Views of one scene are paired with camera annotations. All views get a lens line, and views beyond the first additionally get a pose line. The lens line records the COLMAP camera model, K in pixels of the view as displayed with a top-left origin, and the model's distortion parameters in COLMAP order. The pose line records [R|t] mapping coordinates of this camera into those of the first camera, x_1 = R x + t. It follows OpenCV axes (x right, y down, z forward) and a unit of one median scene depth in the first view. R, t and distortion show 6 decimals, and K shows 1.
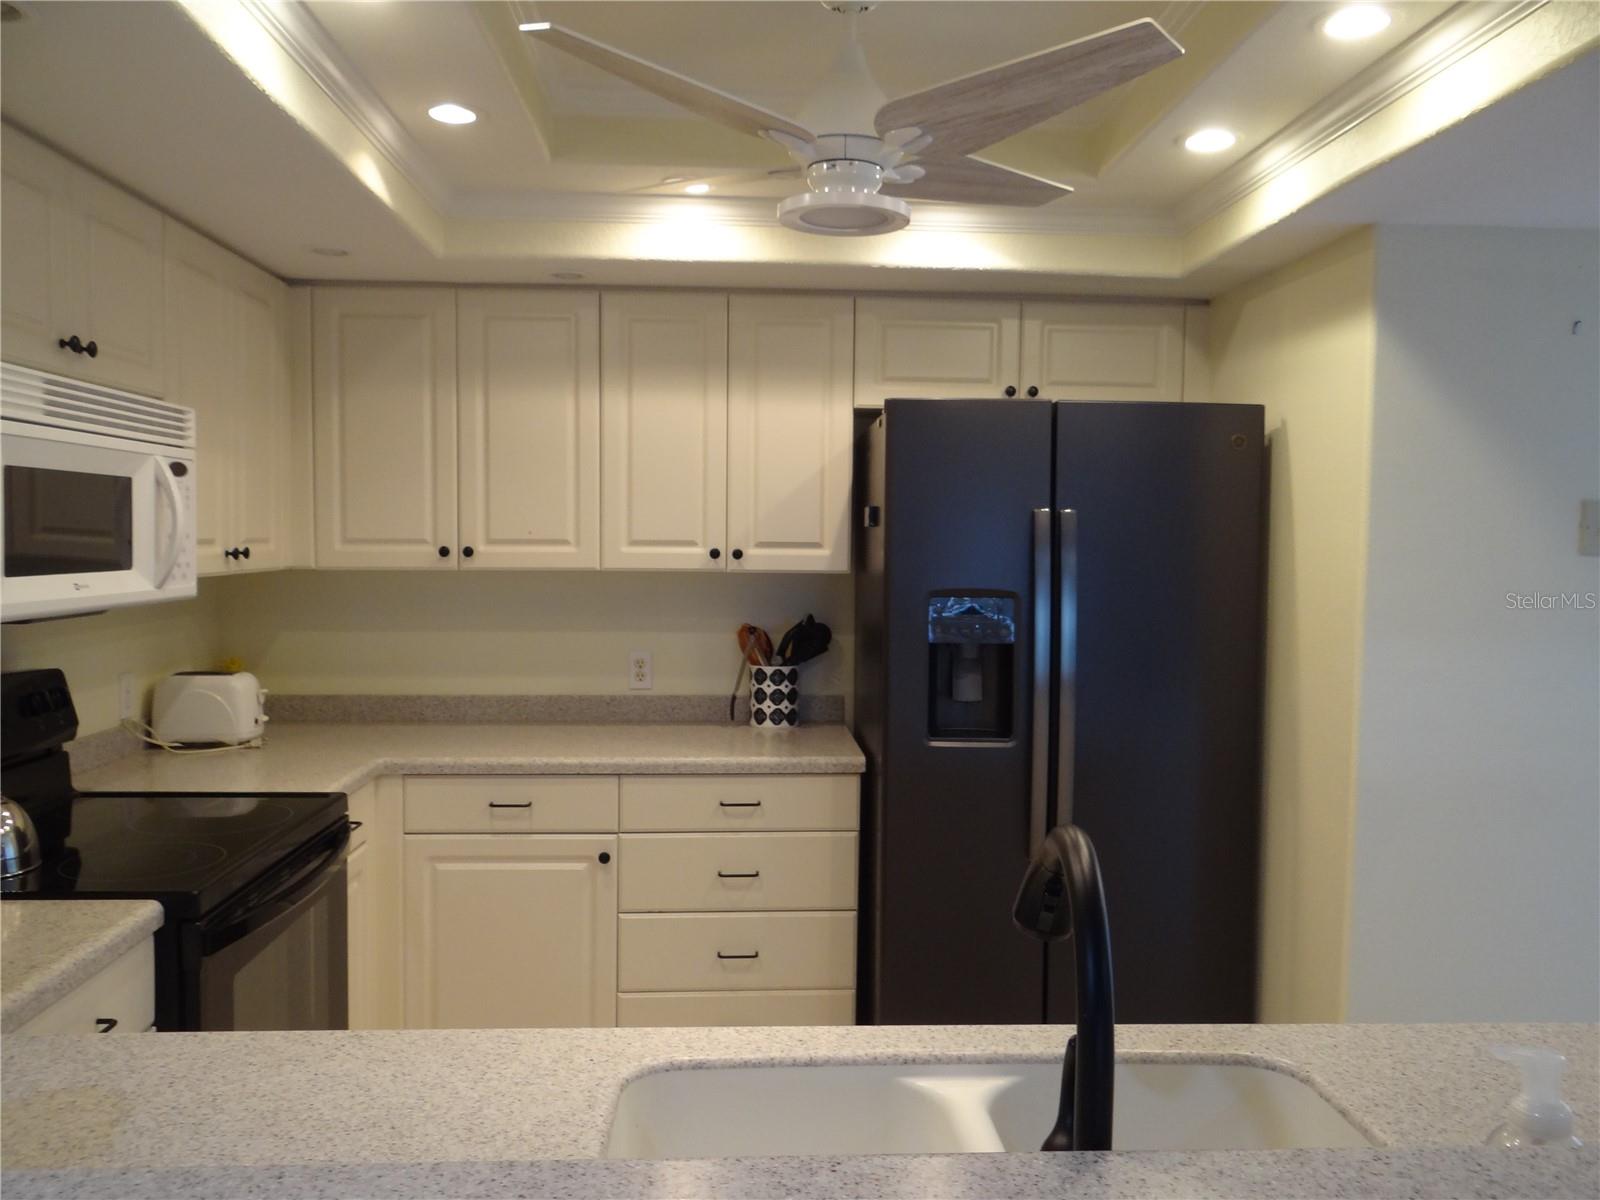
lens RADIAL K [[1268.3, 0, 800.0], [0, 1268.3, 600.0], [0, 0, 1]] dist [-0.004210, 0.044348]
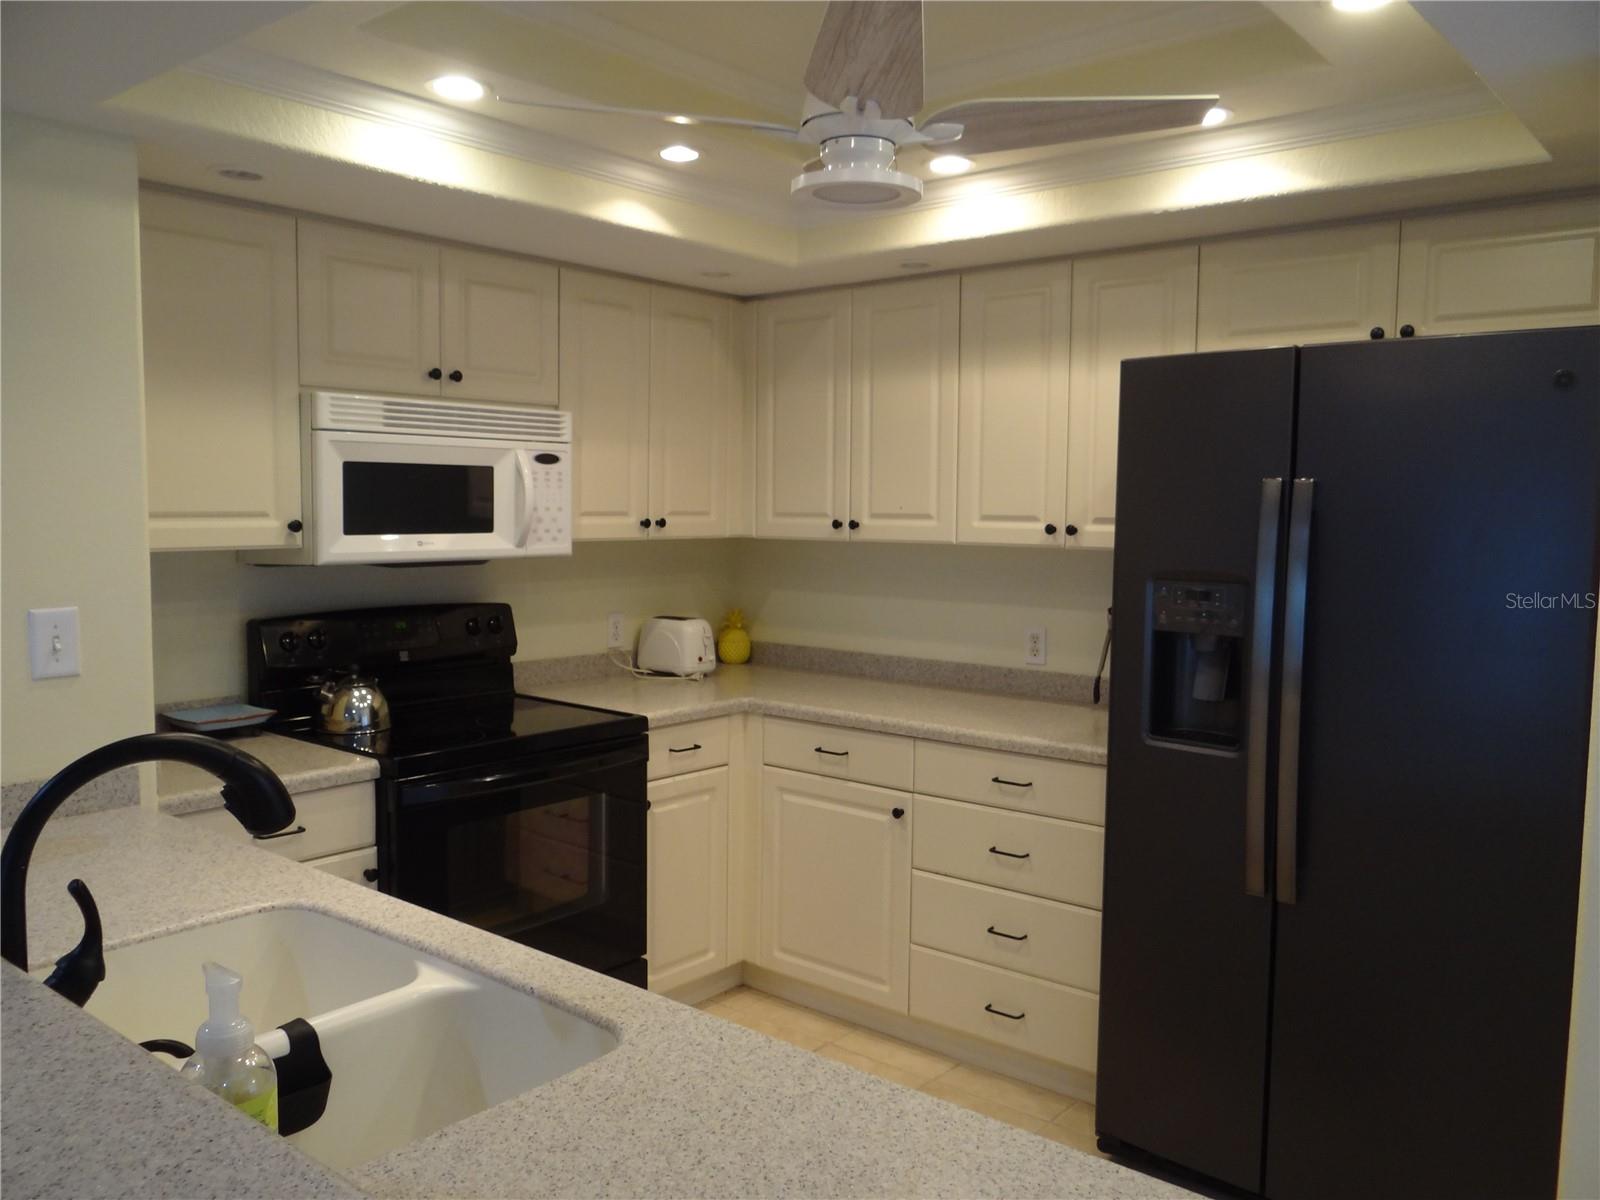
lens RADIAL K [[1274.3, 0, 800.0], [0, 1274.3, 600.0], [0, 0, 1]] dist [0.022607, 0.004592]
pose [[0.730304, 0.050662, -0.681241, 0.503303], [-0.039105, 0.998711, 0.032351, -0.006858], [0.682002, 0.003014, 0.731344, 0.159435]]
